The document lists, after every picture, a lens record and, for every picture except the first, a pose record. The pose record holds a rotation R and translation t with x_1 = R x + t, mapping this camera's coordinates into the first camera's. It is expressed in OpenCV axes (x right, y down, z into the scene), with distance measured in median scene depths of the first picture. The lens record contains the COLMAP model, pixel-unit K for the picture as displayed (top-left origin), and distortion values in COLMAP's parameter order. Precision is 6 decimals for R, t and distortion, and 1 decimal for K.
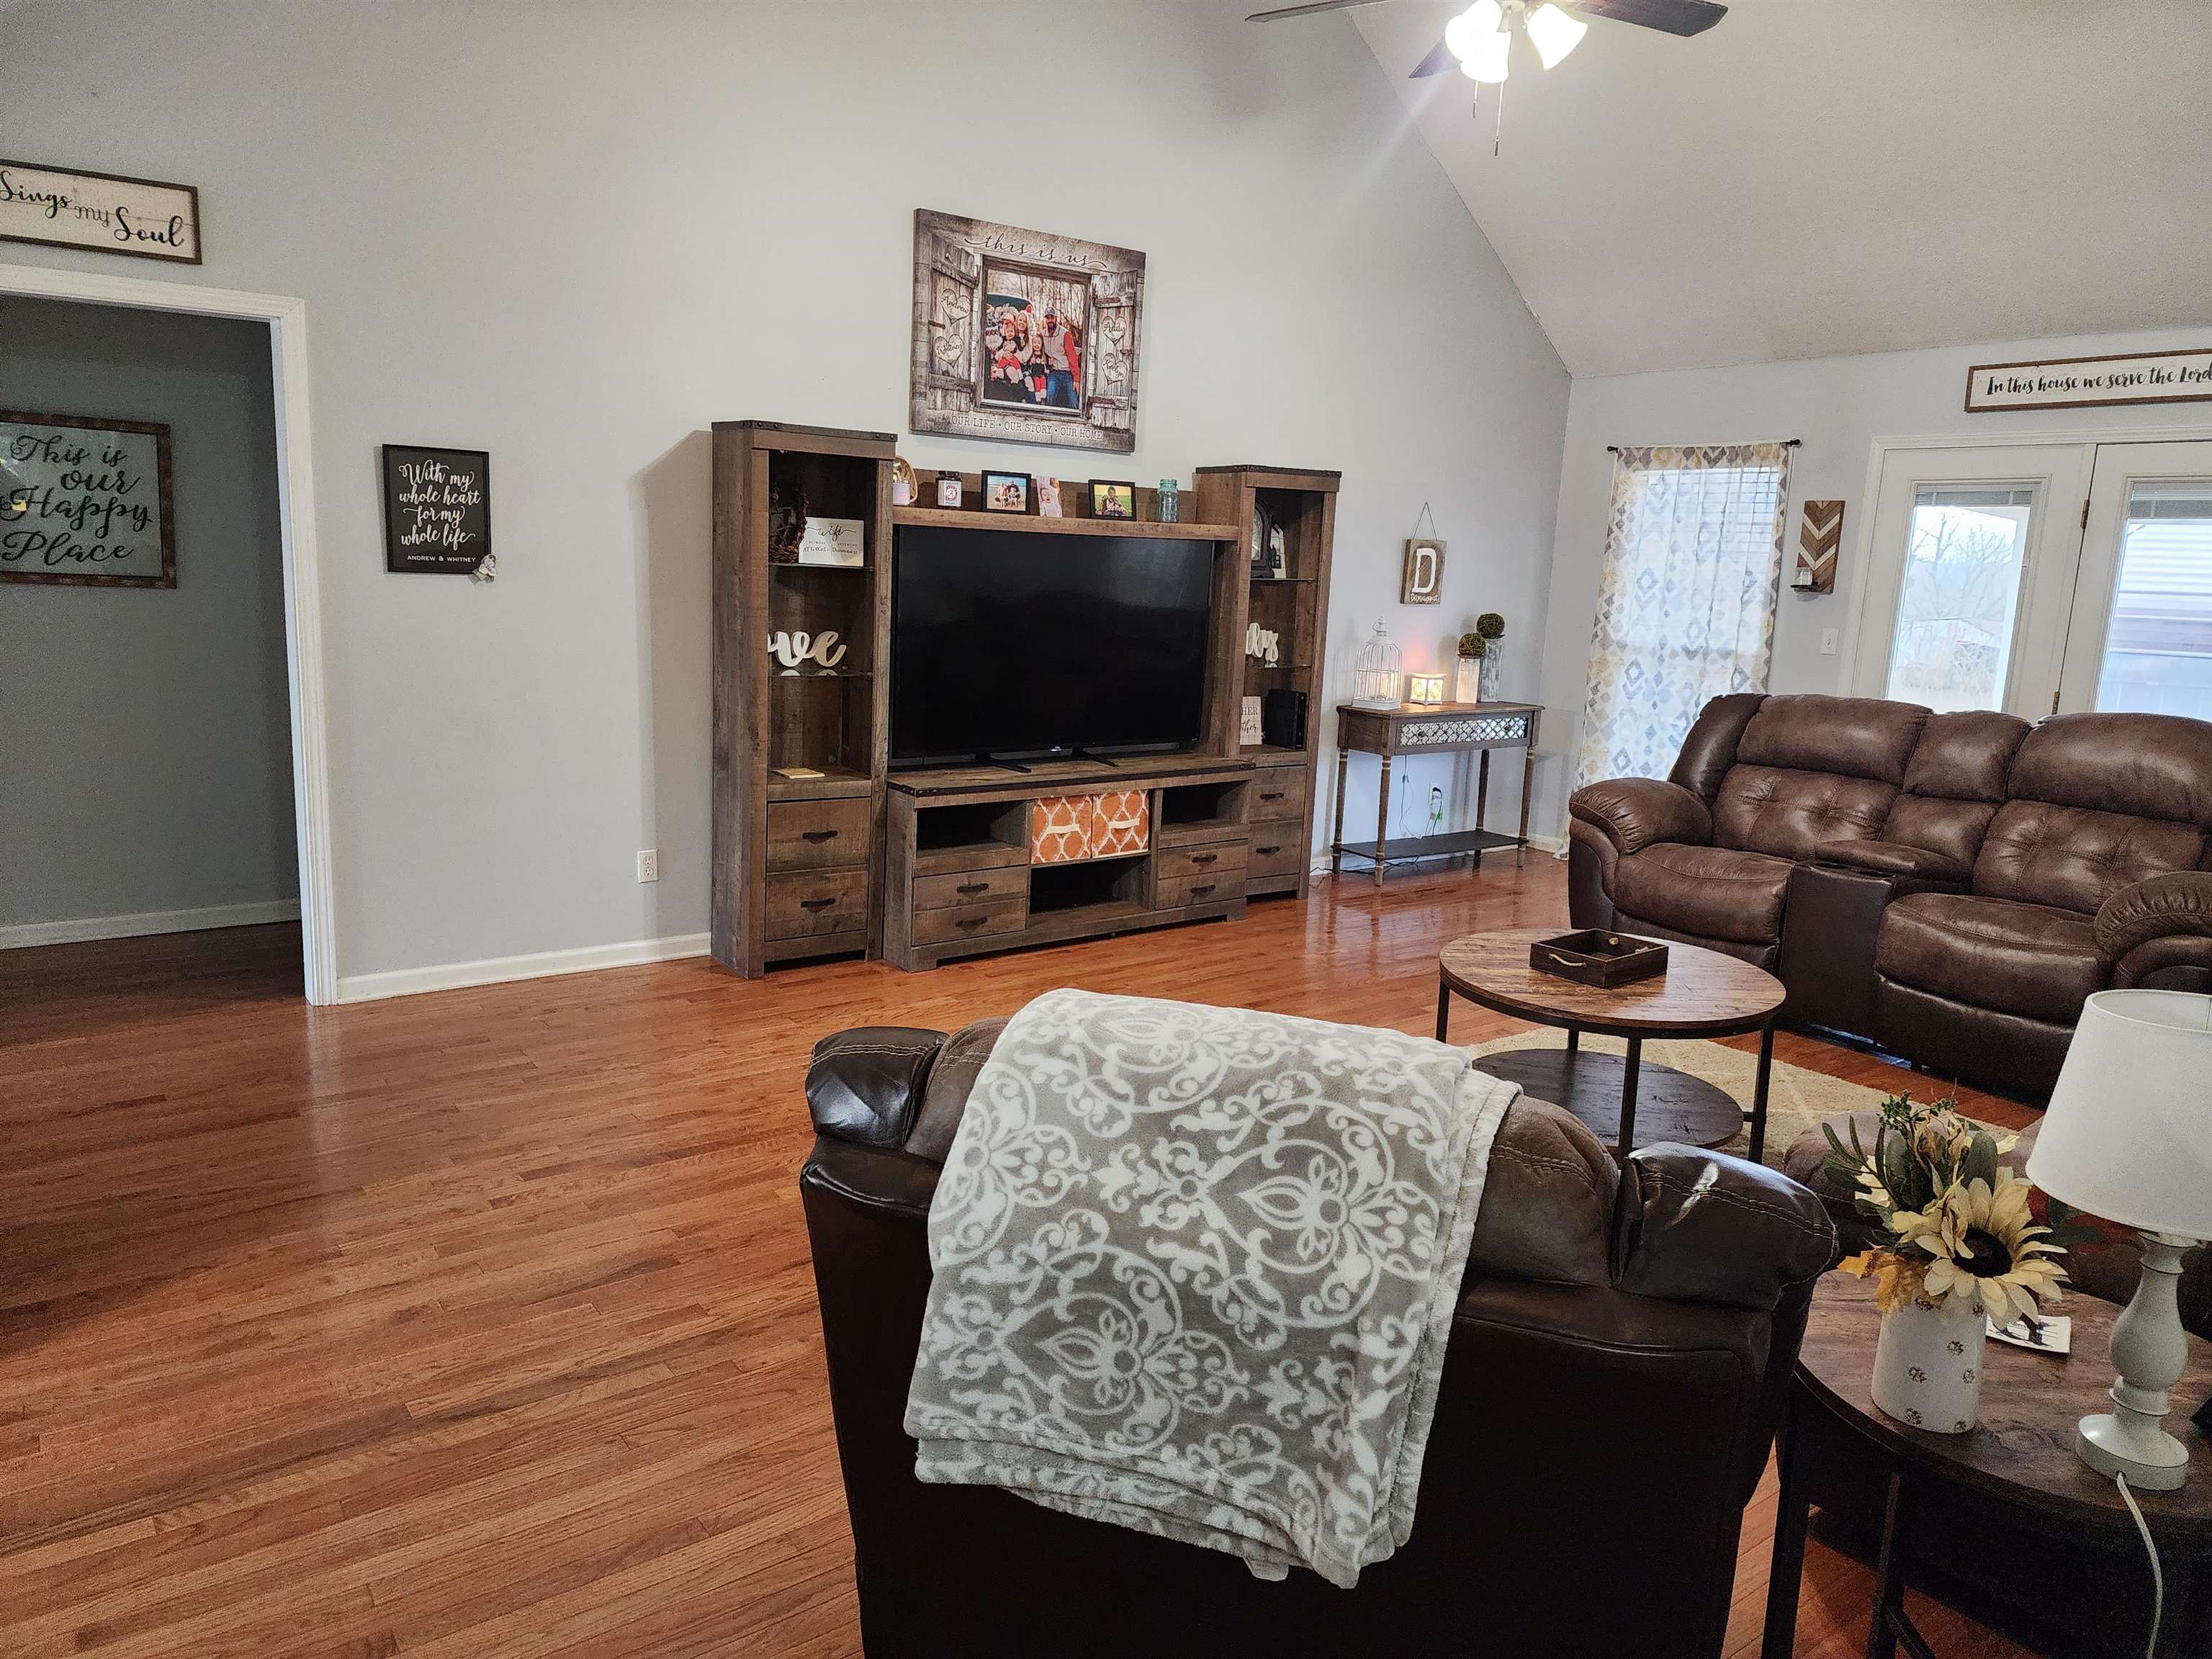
lens RADIAL K [[1494.1, 0, 1126.1], [0, 1494.1, 824.5], [0, 0, 1]] dist [0.115828, -0.099103]
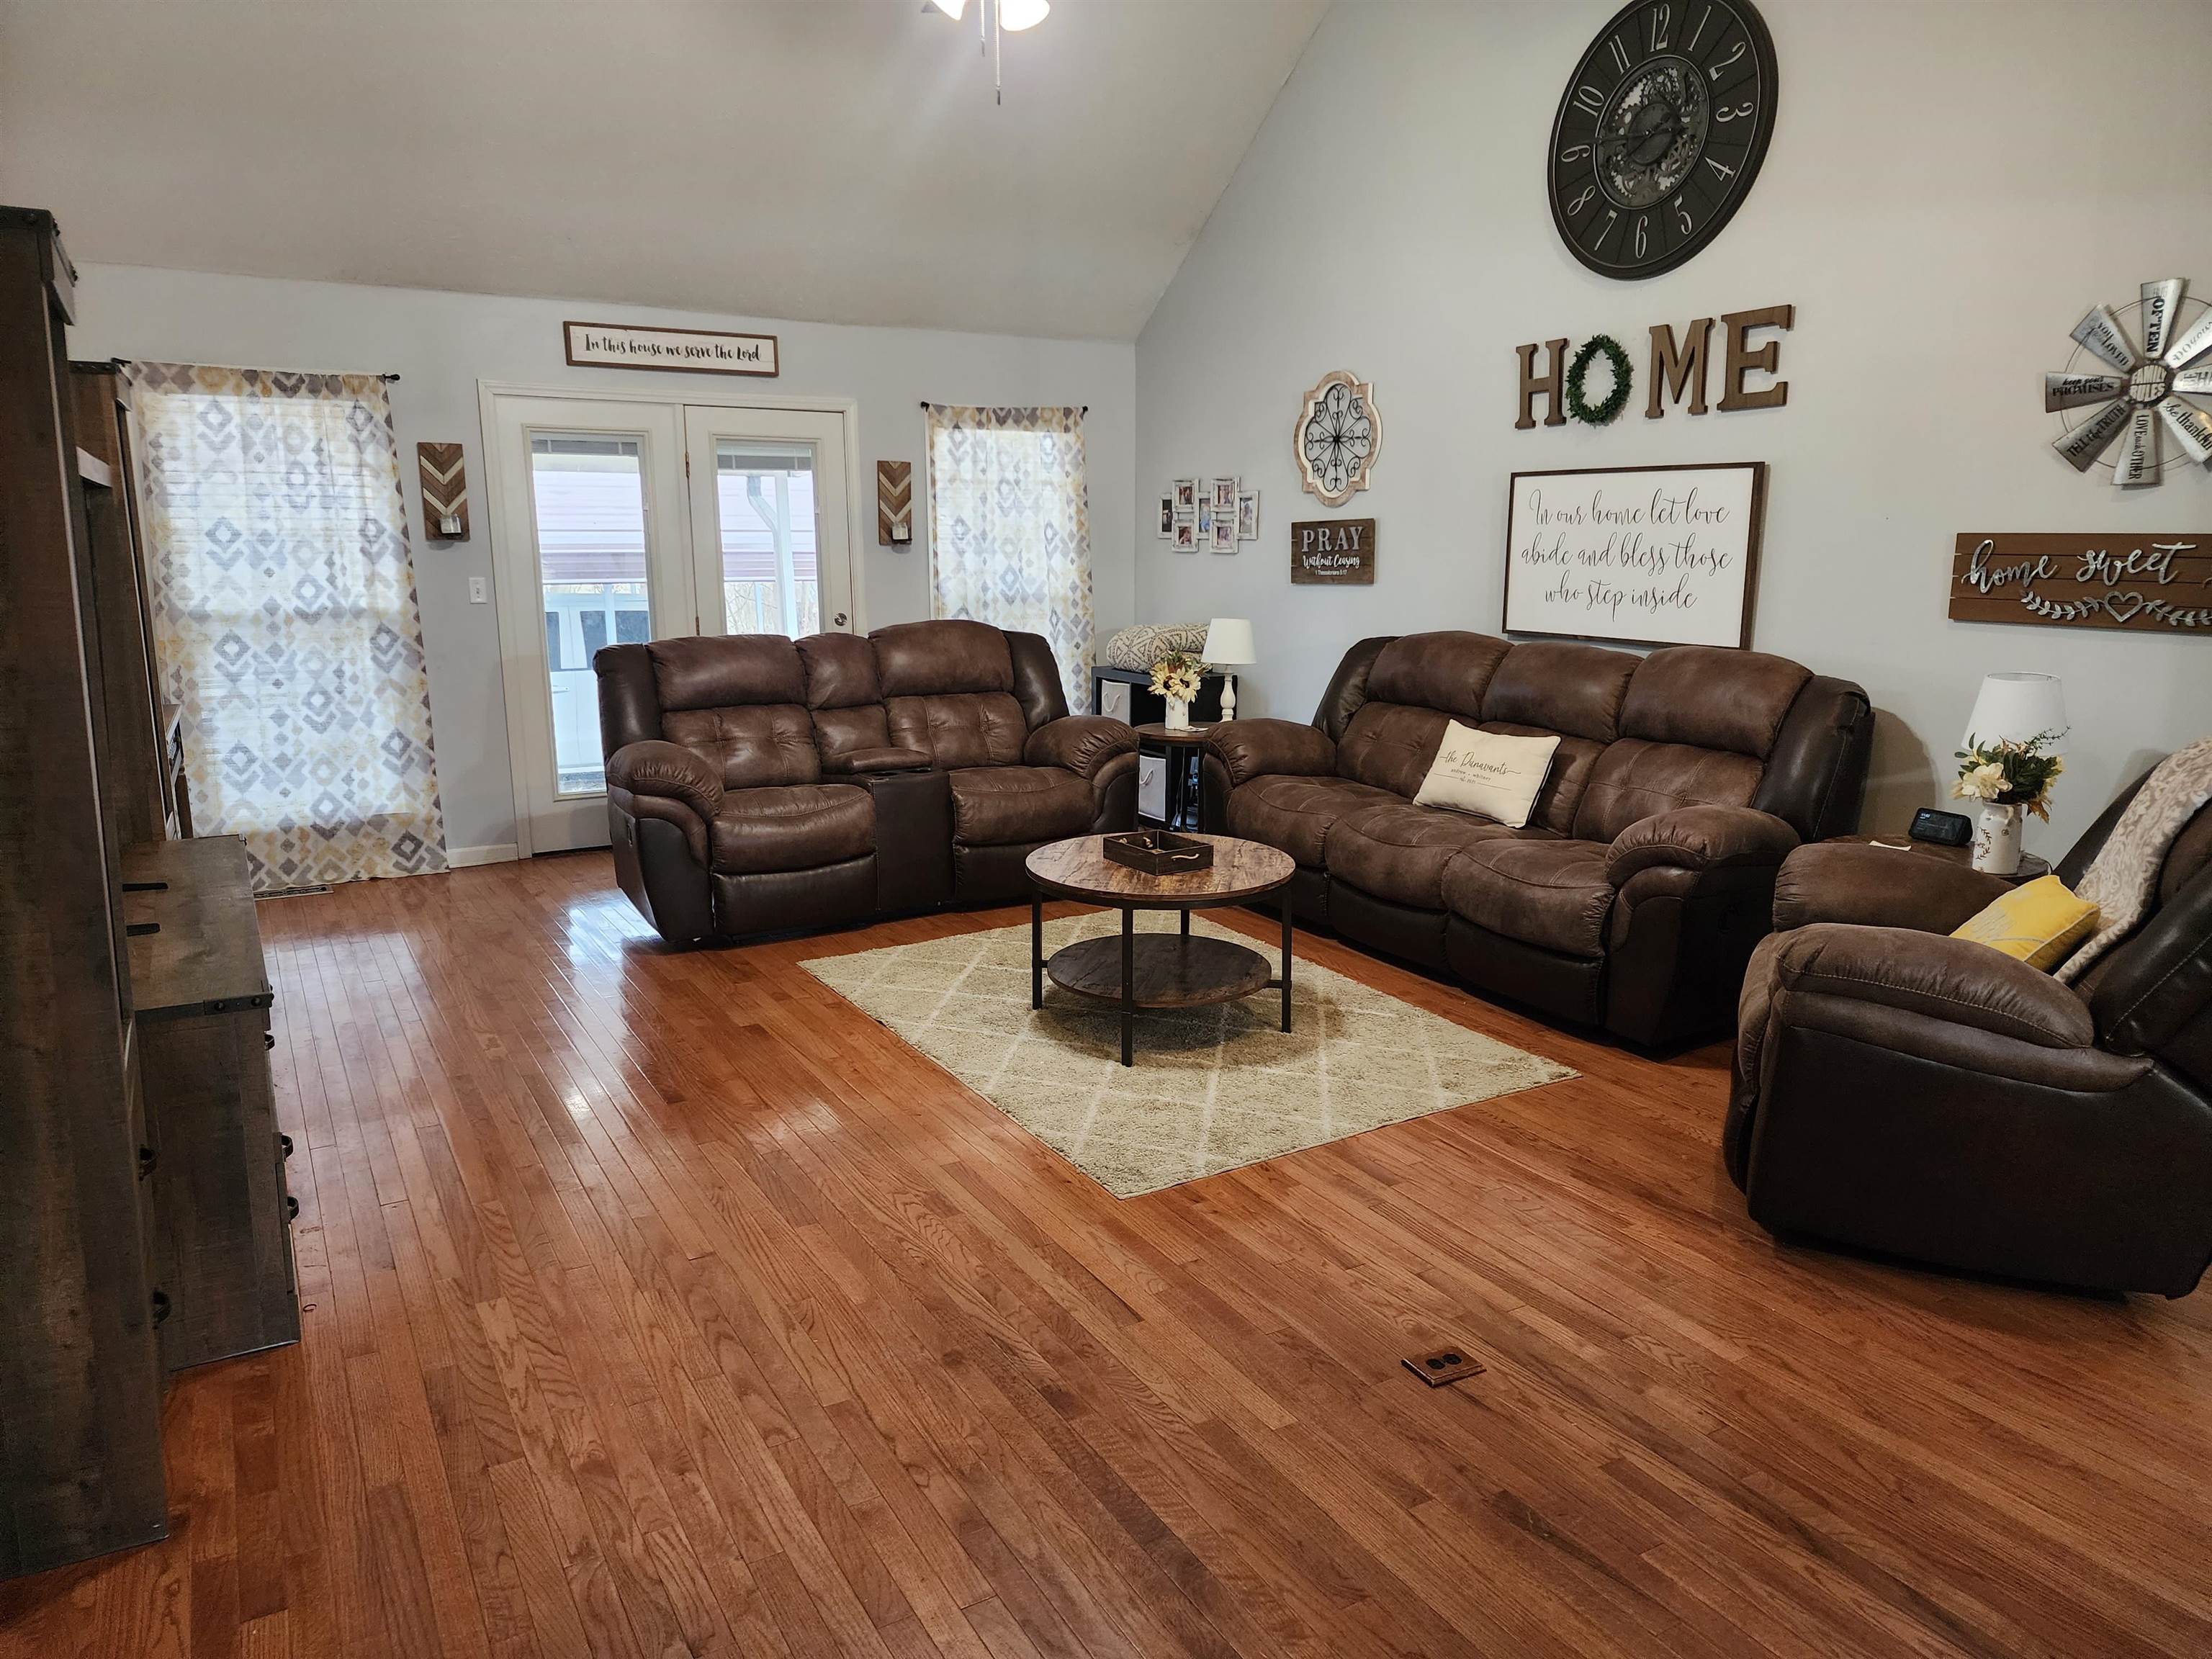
lens RADIAL K [[1488.2, 0, 1105.9], [0, 1488.2, 824.0], [0, 0, 1]] dist [0.111066, -0.103053]
pose [[0.122569, -0.235191, 0.964190, -0.438870], [0.182138, 0.960345, 0.211099, -0.103513], [-0.975604, 0.149742, 0.160546, 0.457649]]
